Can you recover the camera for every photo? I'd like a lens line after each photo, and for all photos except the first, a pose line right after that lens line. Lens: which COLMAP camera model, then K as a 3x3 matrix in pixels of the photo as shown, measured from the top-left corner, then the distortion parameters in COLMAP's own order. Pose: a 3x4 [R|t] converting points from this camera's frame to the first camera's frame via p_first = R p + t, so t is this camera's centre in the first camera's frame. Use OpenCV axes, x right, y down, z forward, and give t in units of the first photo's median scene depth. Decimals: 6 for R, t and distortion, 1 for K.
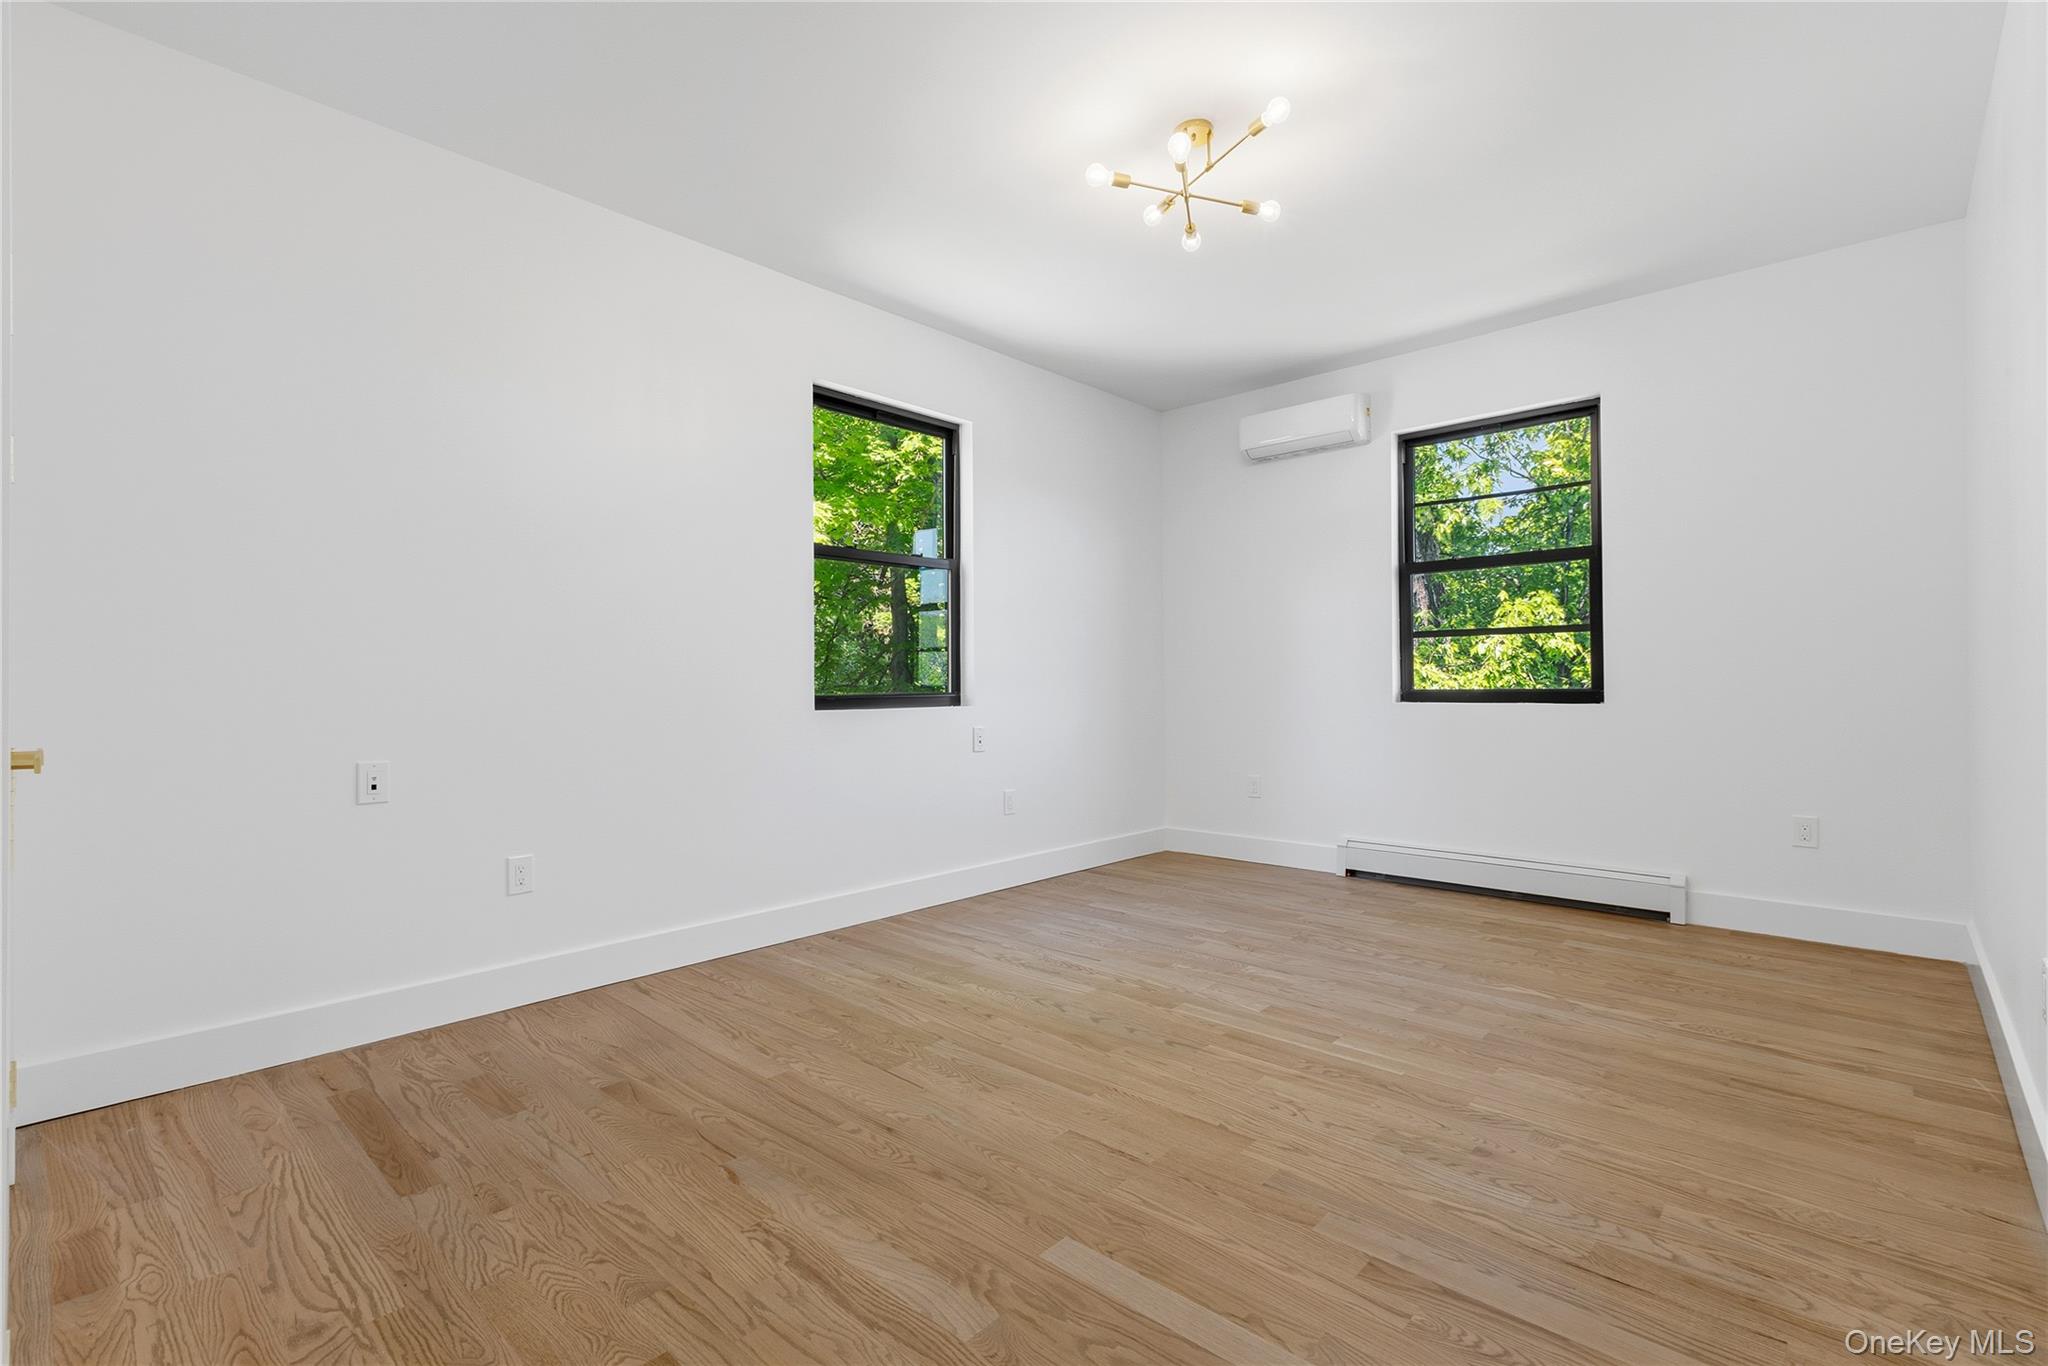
lens RADIAL K [[926.3, 0, 1019.7], [0, 926.3, 675.2], [0, 0, 1]] dist [0.001553, 0.000032]
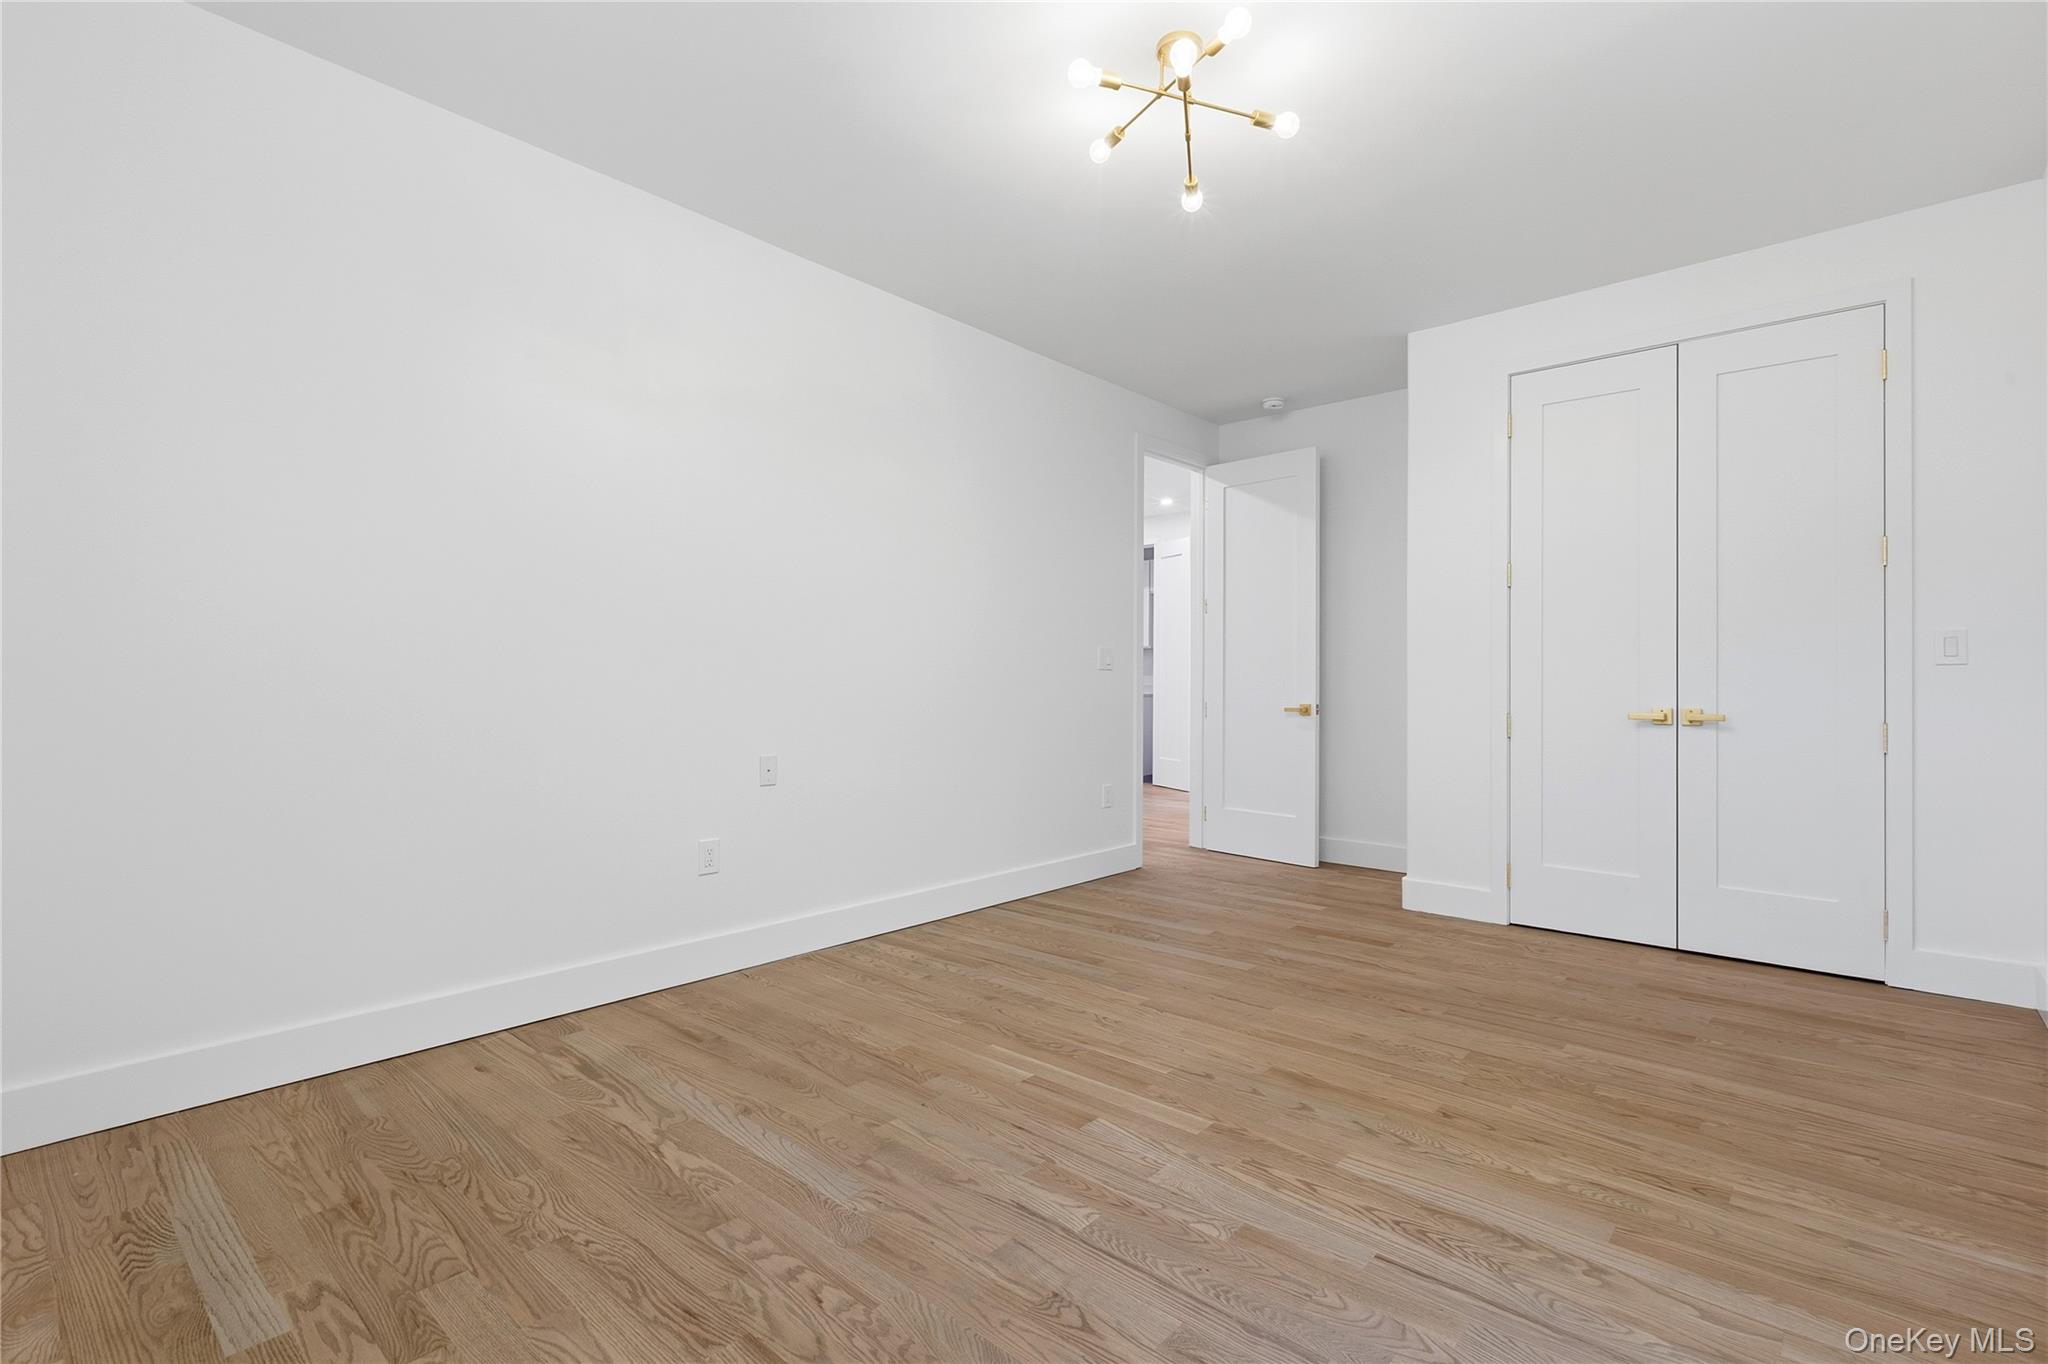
lens RADIAL K [[935.6, 0, 1022.2], [0, 935.6, 680.2], [0, 0, 1]] dist [0.002619, -0.000271]
pose [[-0.999722, 0.000052, -0.023562, 0.371906], [0.000217, 0.999975, -0.007012, 0.008742], [0.023561, -0.007015, -0.999698, 1.941190]]
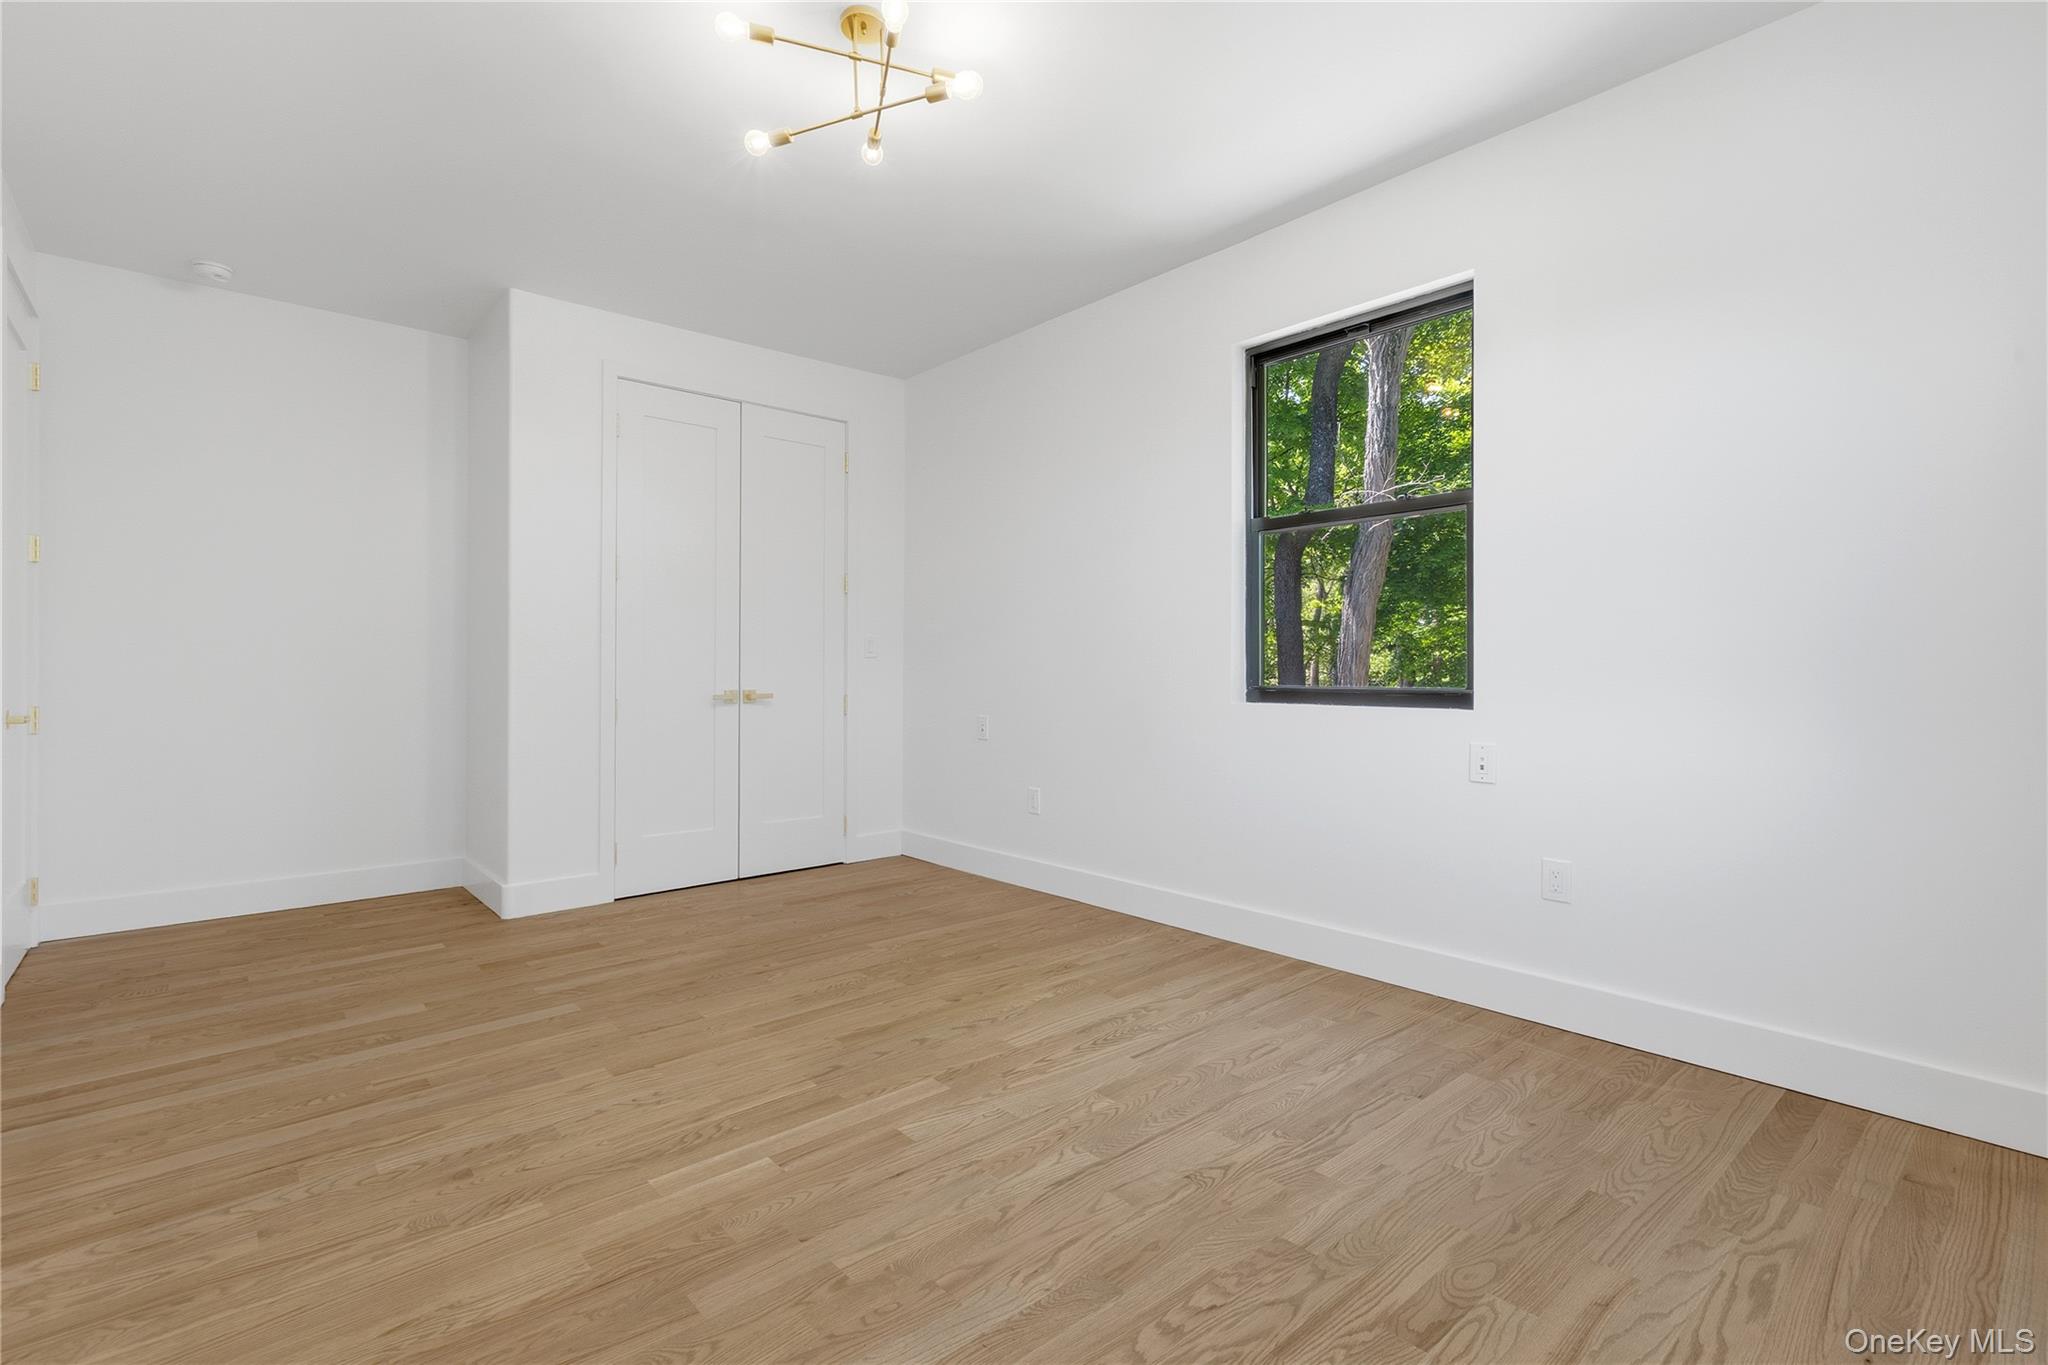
lens RADIAL K [[935.6, 0, 1022.2], [0, 935.6, 680.7], [0, 0, 1]] dist [0.002619, -0.000271]
pose [[-0.100906, 0.016502, -0.994759, 1.067388], [0.008547, 0.999840, 0.015719, 0.000128], [0.994859, -0.006916, -0.101031, 1.286775]]
